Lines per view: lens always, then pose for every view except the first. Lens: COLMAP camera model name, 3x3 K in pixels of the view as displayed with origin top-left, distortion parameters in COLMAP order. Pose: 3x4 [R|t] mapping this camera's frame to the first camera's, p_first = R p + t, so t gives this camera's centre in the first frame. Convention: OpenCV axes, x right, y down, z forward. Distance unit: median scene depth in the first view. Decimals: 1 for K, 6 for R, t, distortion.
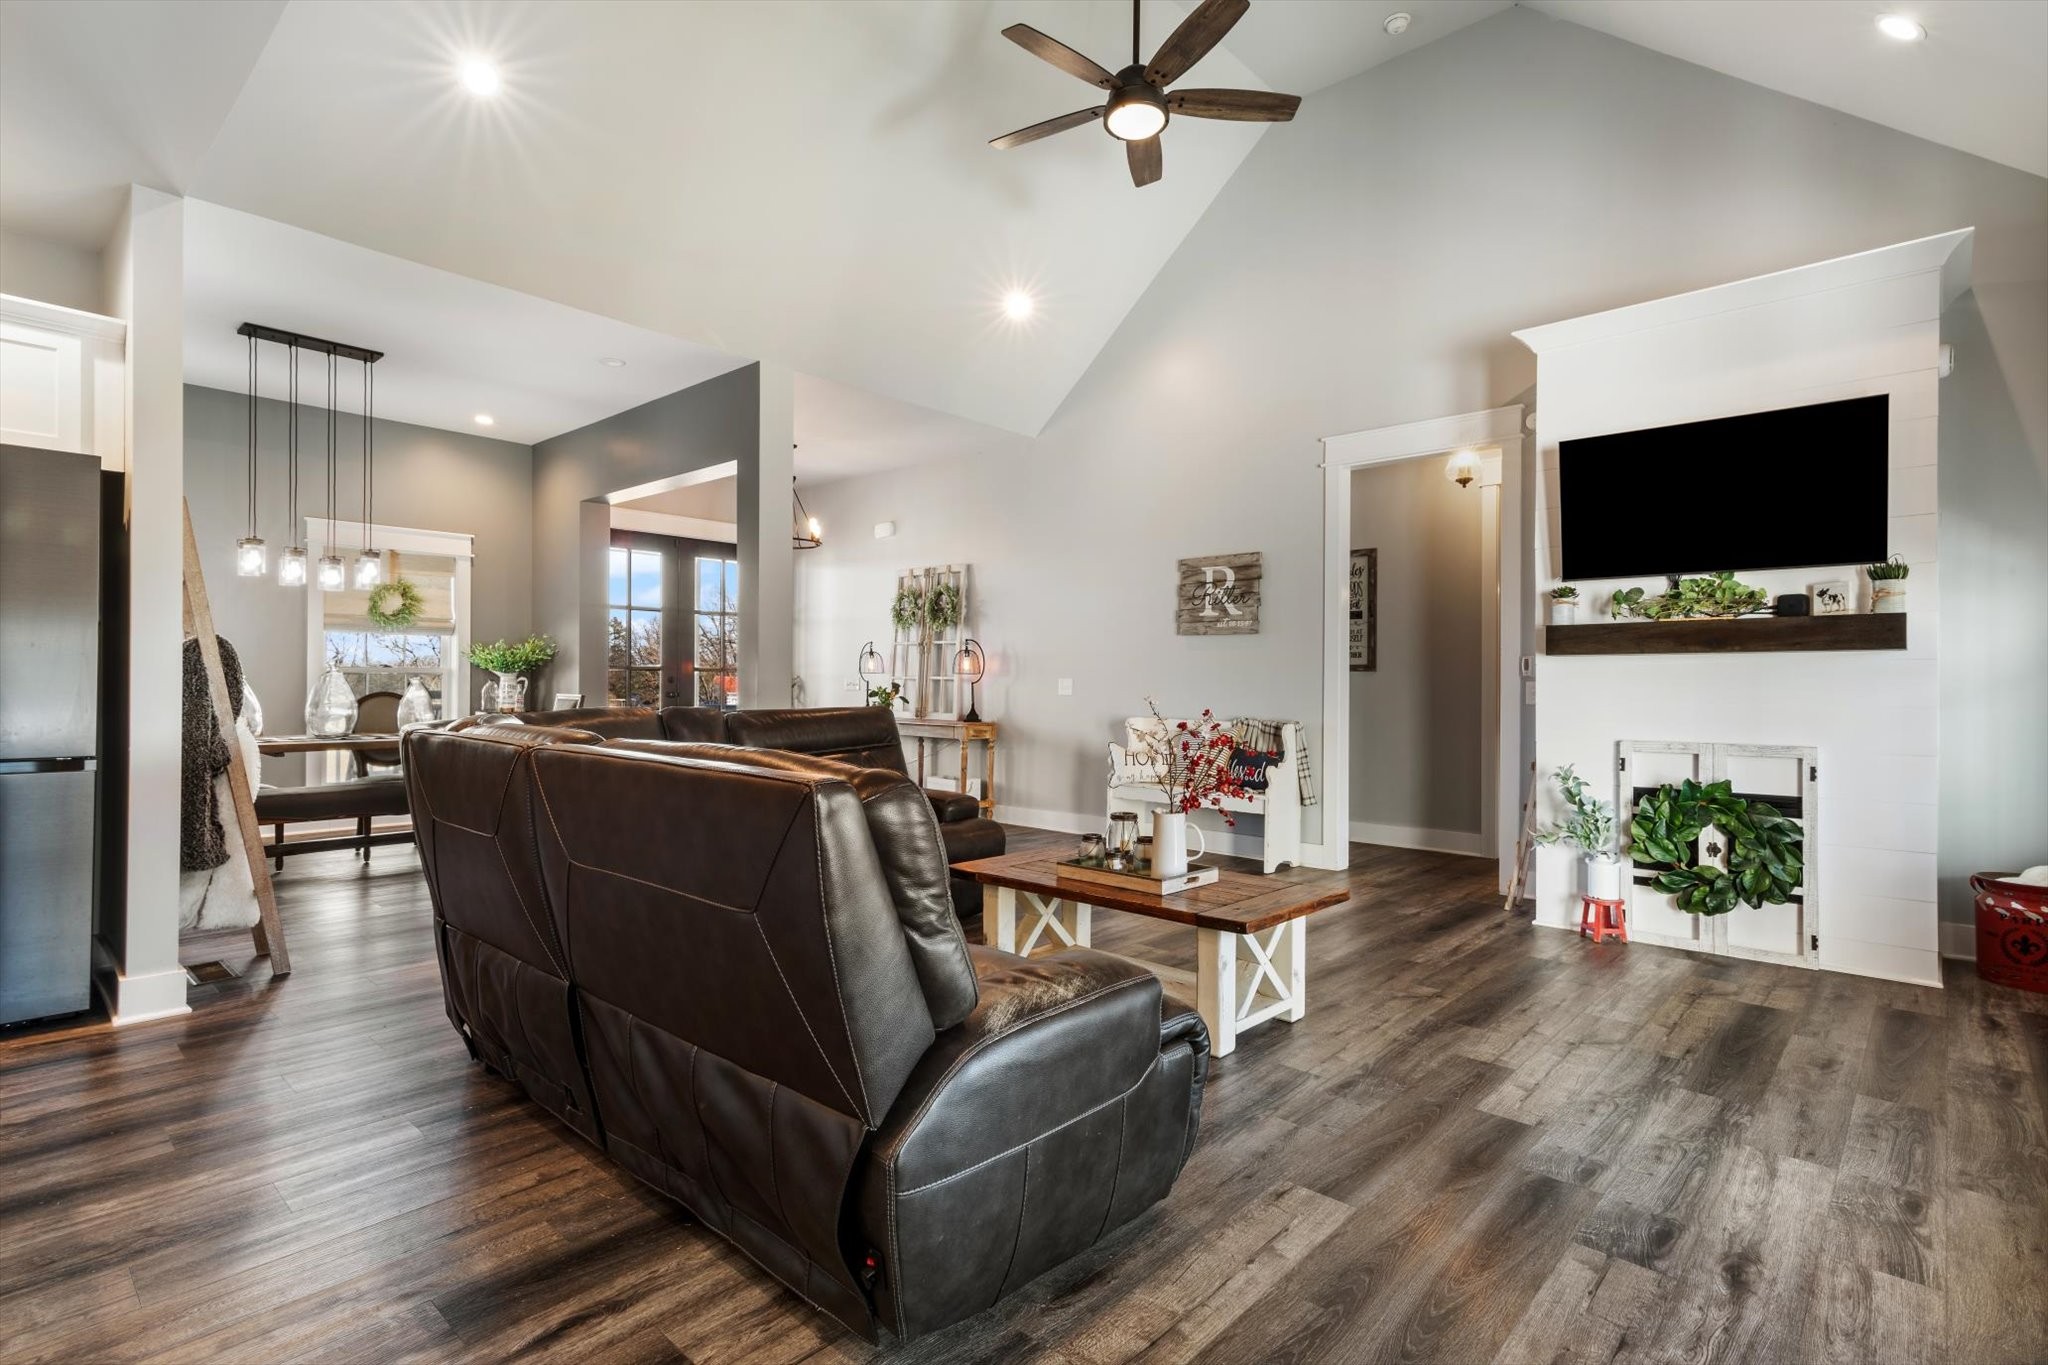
lens RADIAL K [[985.6, 0, 1026.3], [0, 985.6, 677.4], [0, 0, 1]] dist [0.015982, 0.000723]
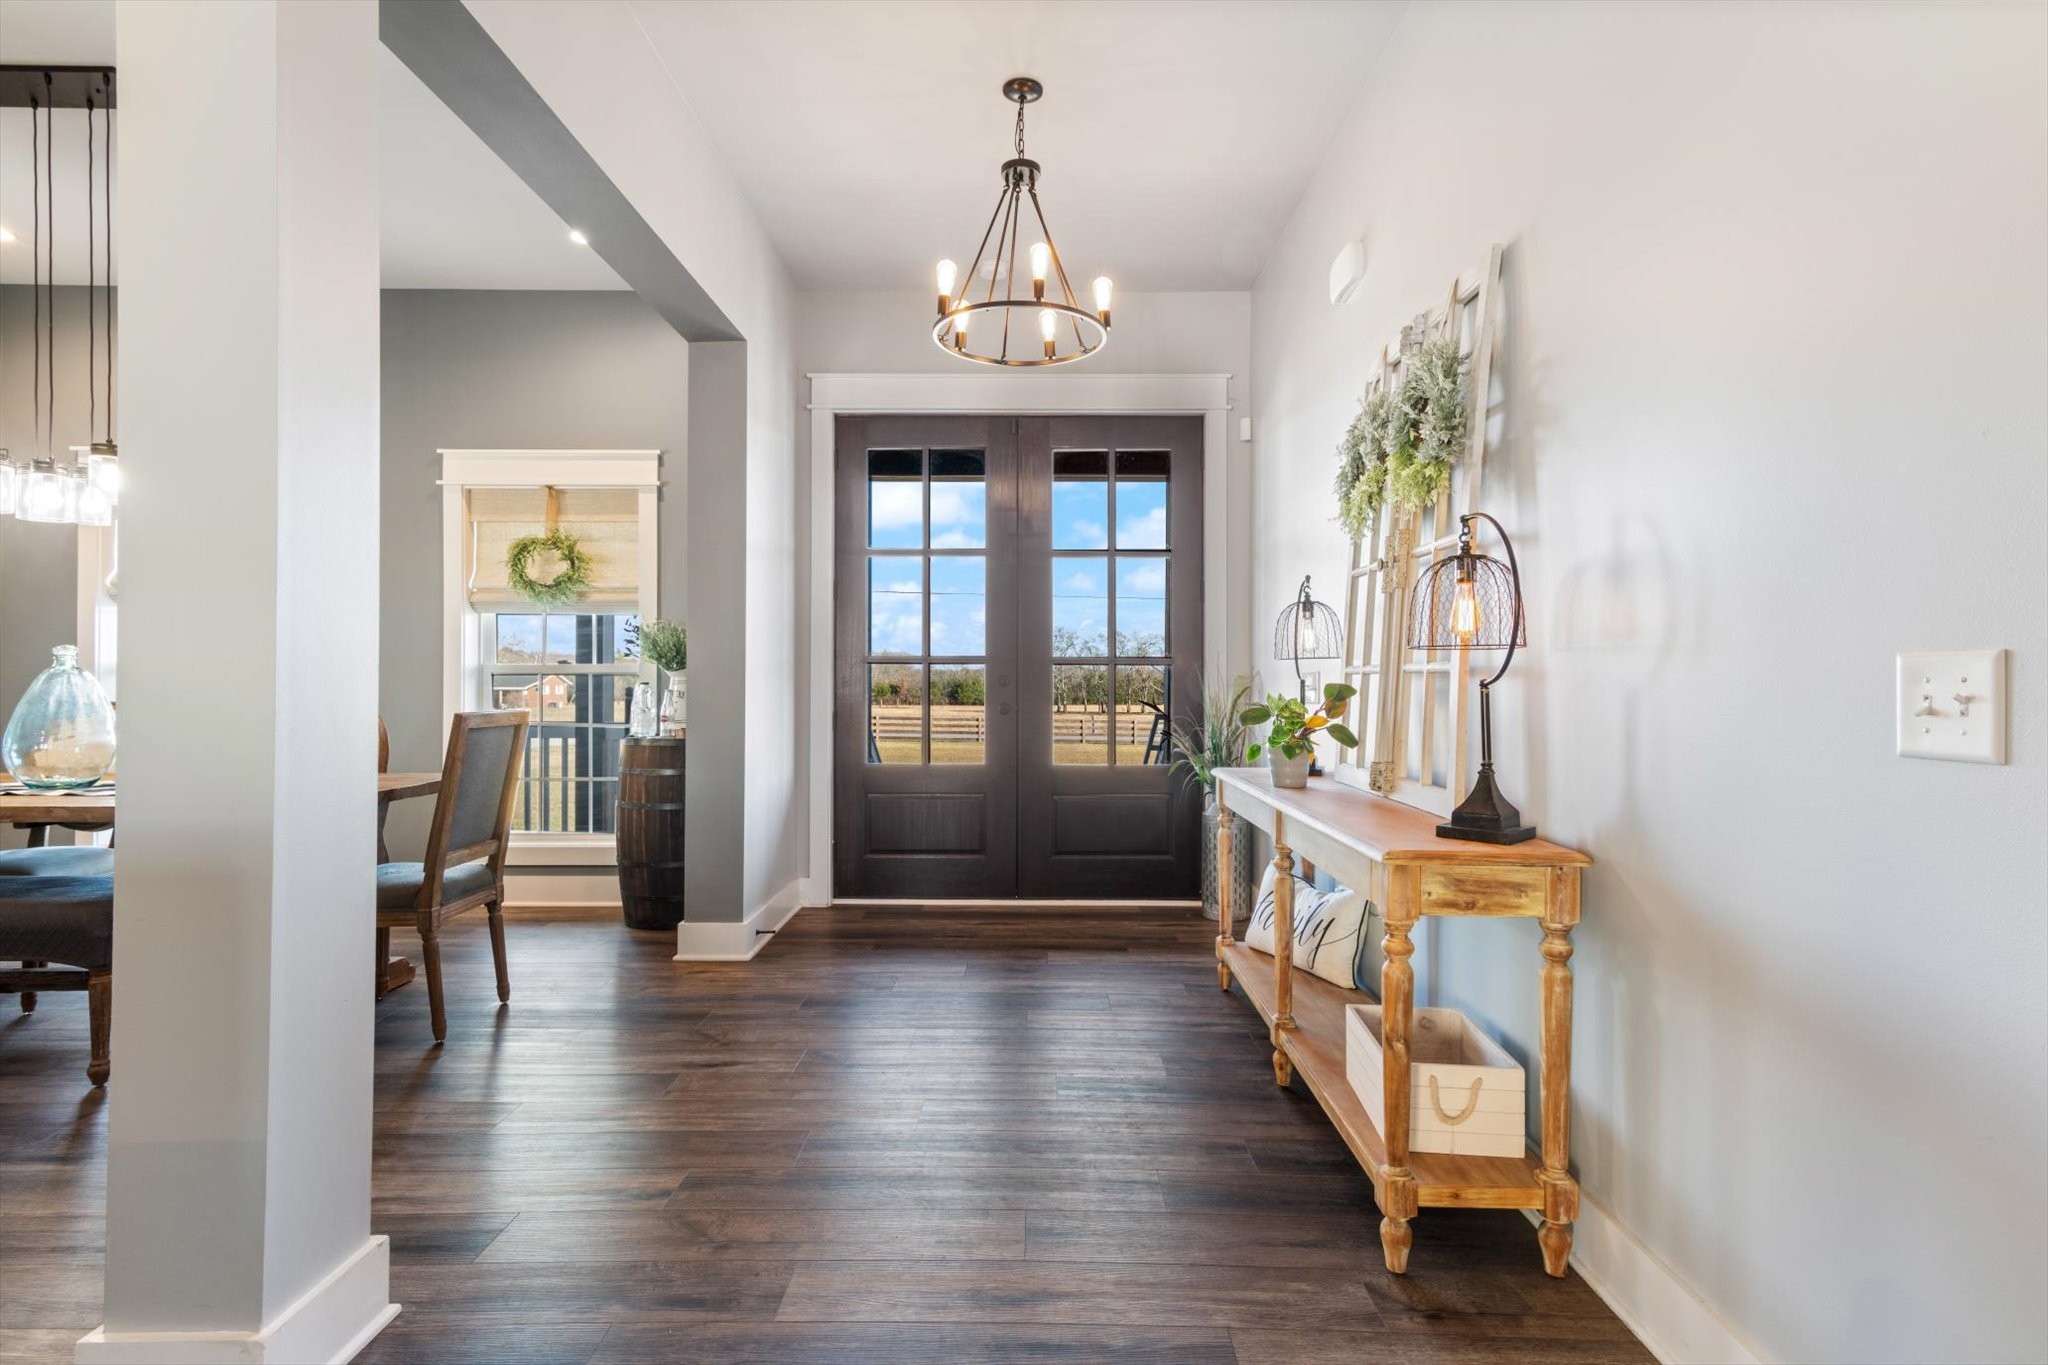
lens RADIAL K [[985.6, 0, 1026.3], [0, 985.6, 677.4], [0, 0, 1]] dist [0.015982, 0.000723]
pose [[0.671456, -0.008653, -0.740994, 0.119741], [0.007526, 0.999960, -0.004857, 0.008758], [0.741006, -0.002316, 0.671494, 1.593523]]
